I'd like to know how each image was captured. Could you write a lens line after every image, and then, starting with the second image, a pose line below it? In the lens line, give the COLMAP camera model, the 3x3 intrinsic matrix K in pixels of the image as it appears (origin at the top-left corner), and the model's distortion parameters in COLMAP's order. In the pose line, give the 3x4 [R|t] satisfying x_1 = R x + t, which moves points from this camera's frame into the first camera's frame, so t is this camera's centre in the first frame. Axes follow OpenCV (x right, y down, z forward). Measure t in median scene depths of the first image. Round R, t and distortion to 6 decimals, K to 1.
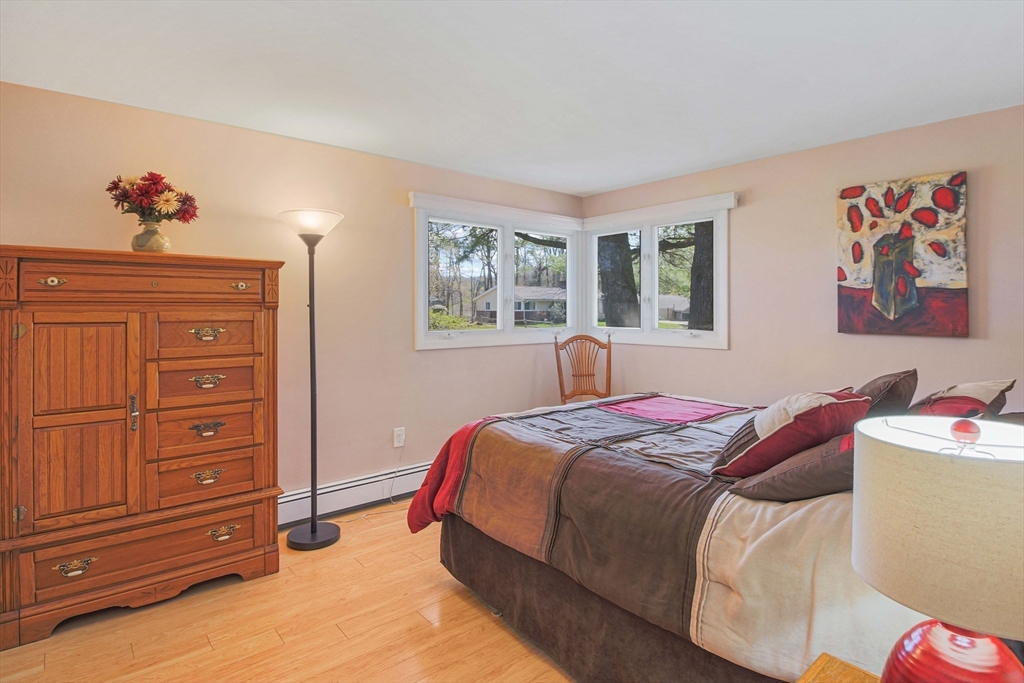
lens RADIAL K [[524.9, 0, 507.9], [0, 524.9, 322.1], [0, 0, 1]] dist [-0.002825, -0.002331]
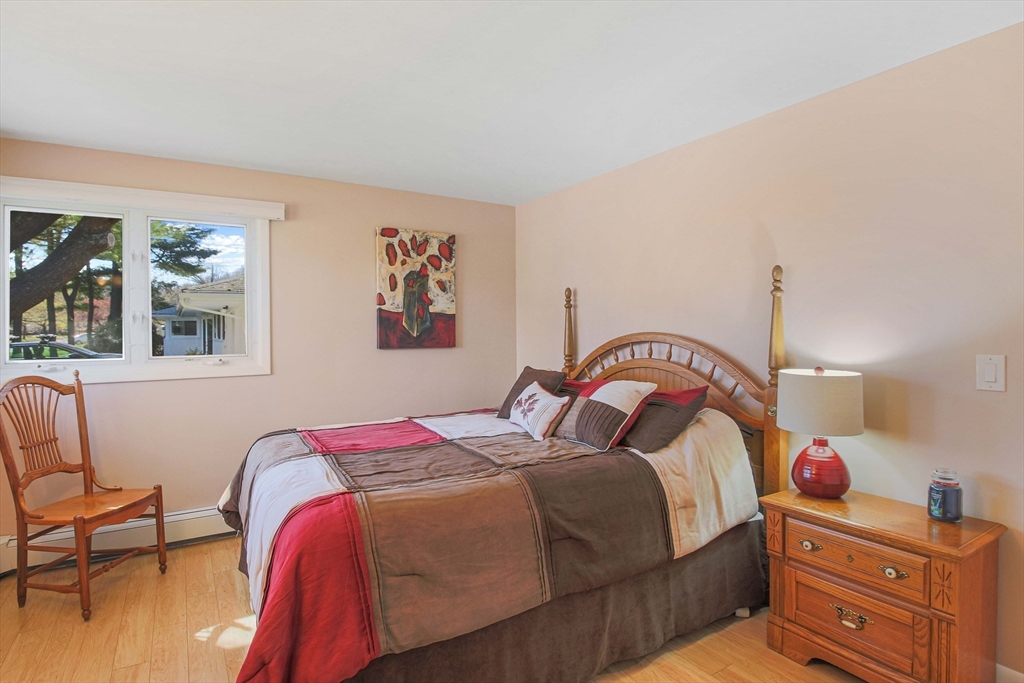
lens RADIAL K [[525.3, 0, 512.0], [0, 525.3, 341.5], [0, 0, 1]] dist [0.000877, -0.000093]
pose [[0.150686, -0.032242, 0.988056, -0.536776], [0.030127, 0.999154, 0.028010, -0.022253], [-0.988122, 0.025547, 0.151530, 0.571872]]
